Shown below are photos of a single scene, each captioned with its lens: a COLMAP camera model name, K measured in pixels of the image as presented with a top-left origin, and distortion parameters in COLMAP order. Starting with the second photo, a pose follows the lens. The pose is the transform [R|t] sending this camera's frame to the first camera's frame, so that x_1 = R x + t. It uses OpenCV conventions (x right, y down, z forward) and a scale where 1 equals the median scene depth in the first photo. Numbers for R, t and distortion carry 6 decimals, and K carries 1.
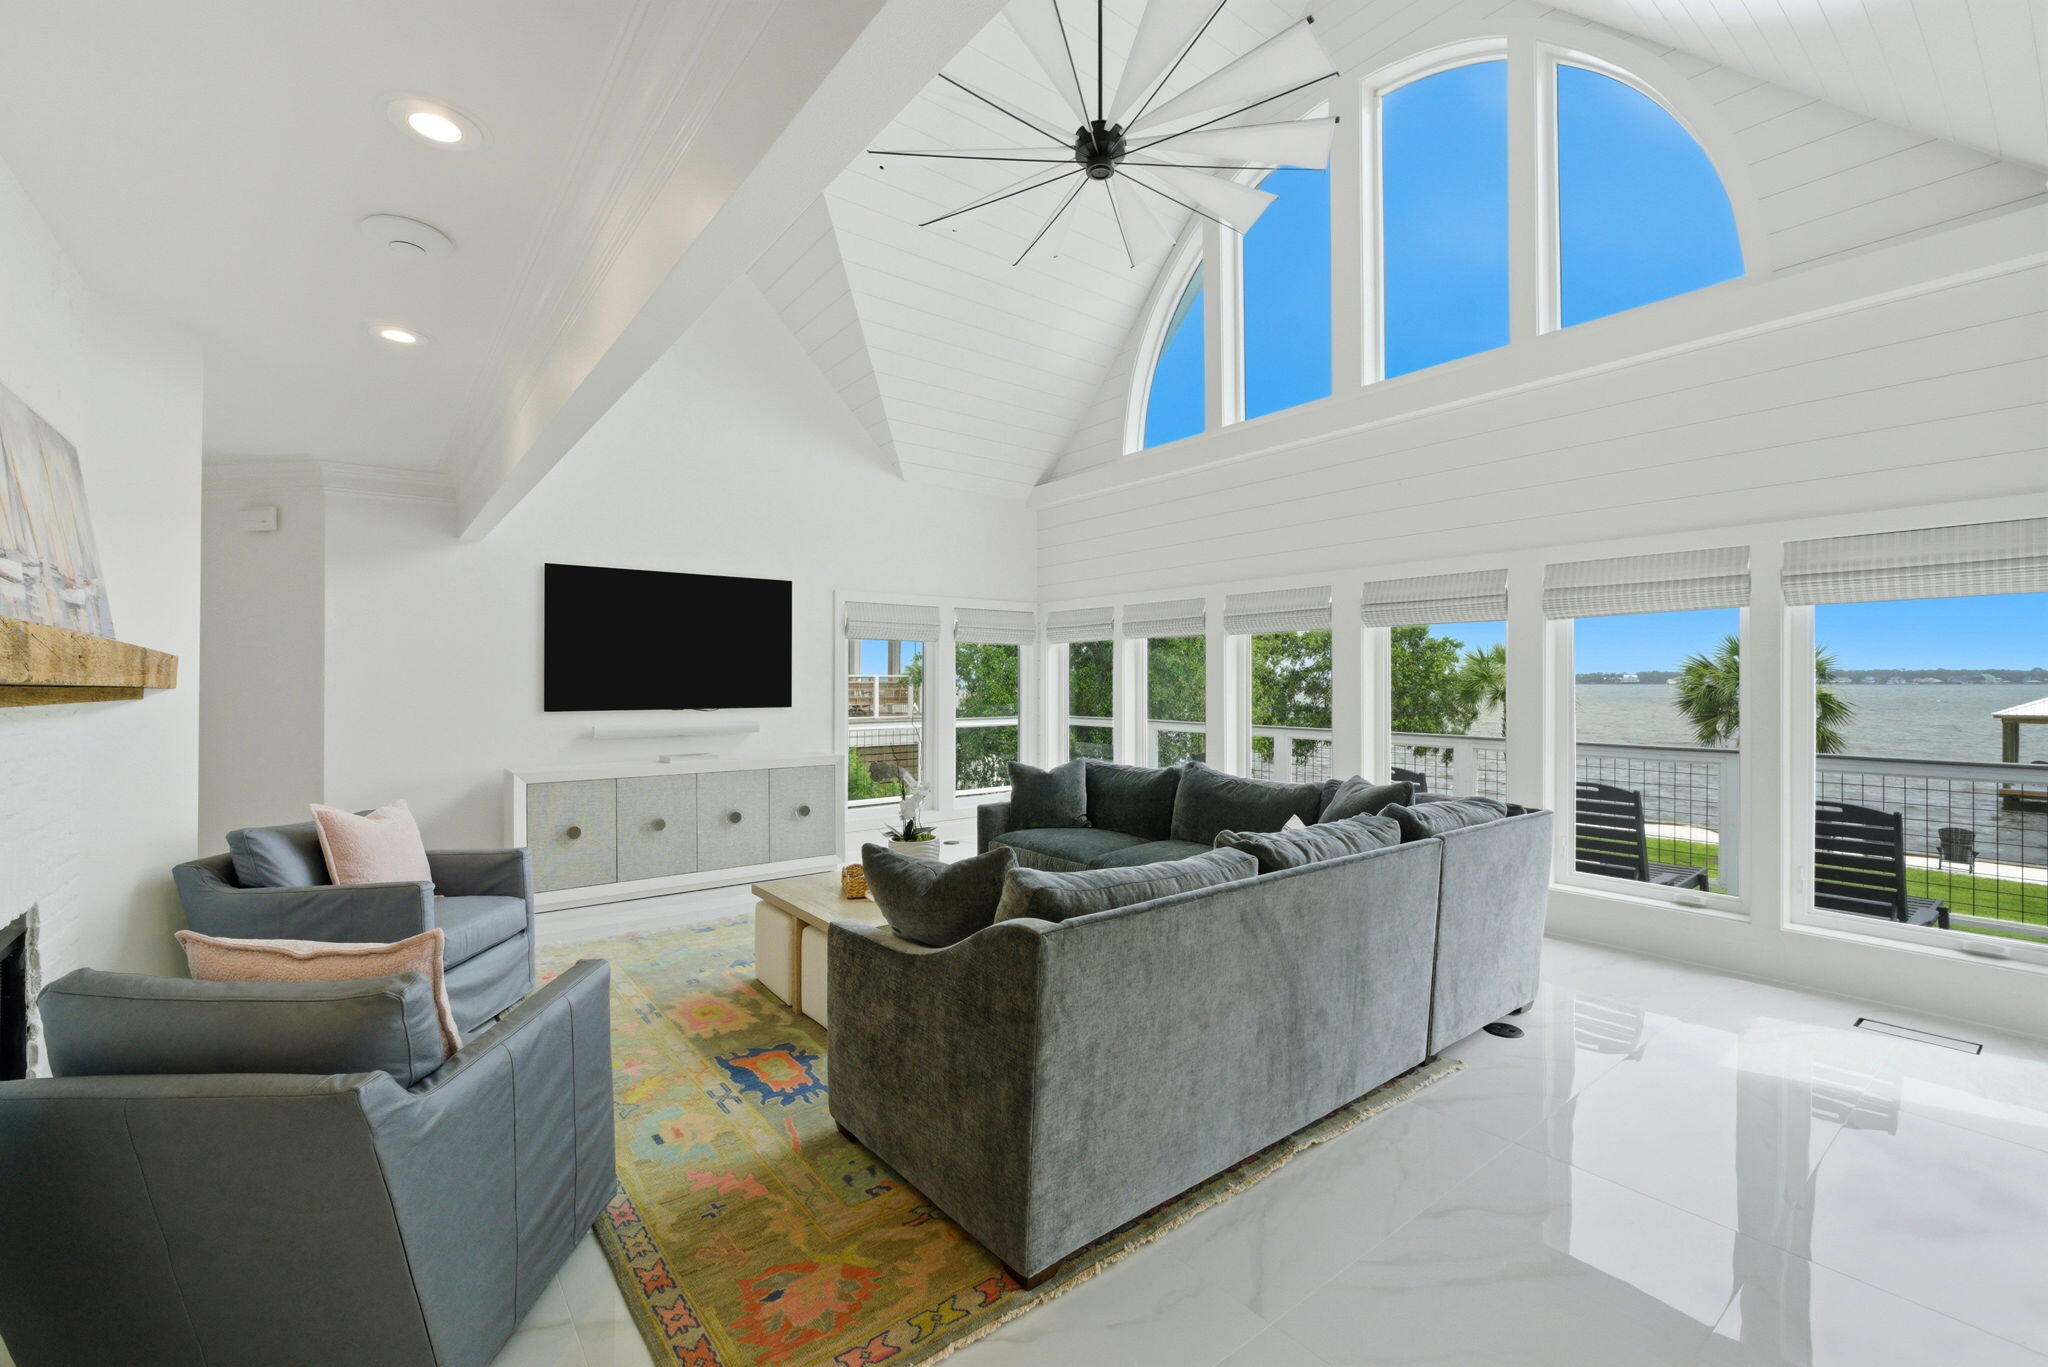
lens RADIAL K [[879.4, 0, 1016.3], [0, 879.4, 680.8], [0, 0, 1]] dist [0.017503, 0.001392]
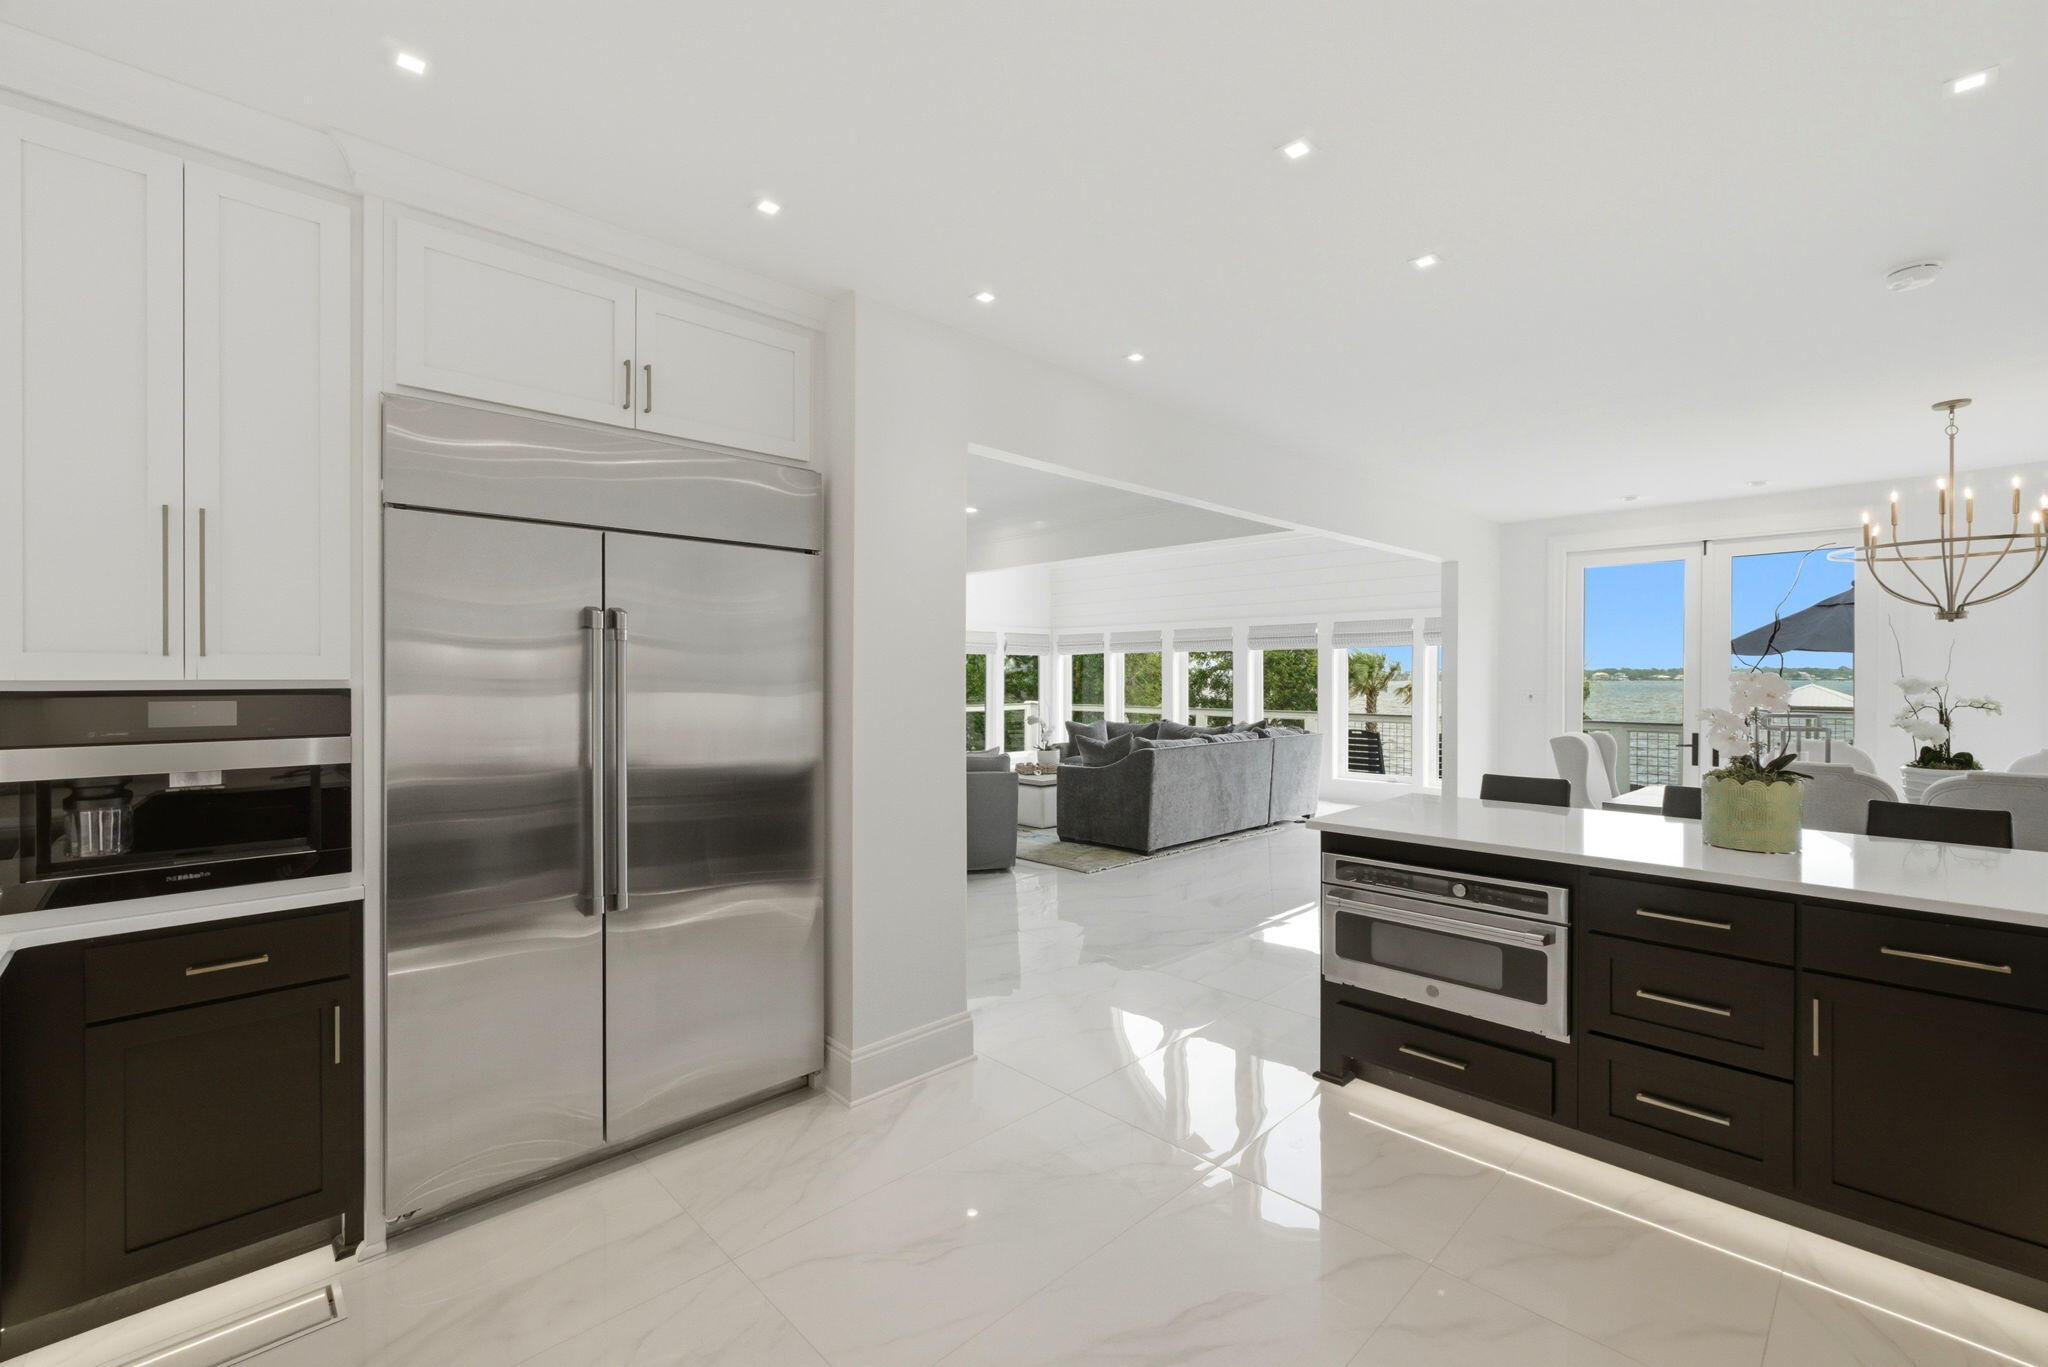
lens RADIAL K [[879.4, 0, 1019.8], [0, 879.4, 683.2], [0, 0, 1]] dist [0.017503, 0.001392]
pose [[0.994218, 0.001800, 0.107363, -0.244169], [-0.002509, 0.999976, 0.006477, -0.001038], [-0.107349, -0.006709, 0.994199, -0.675675]]
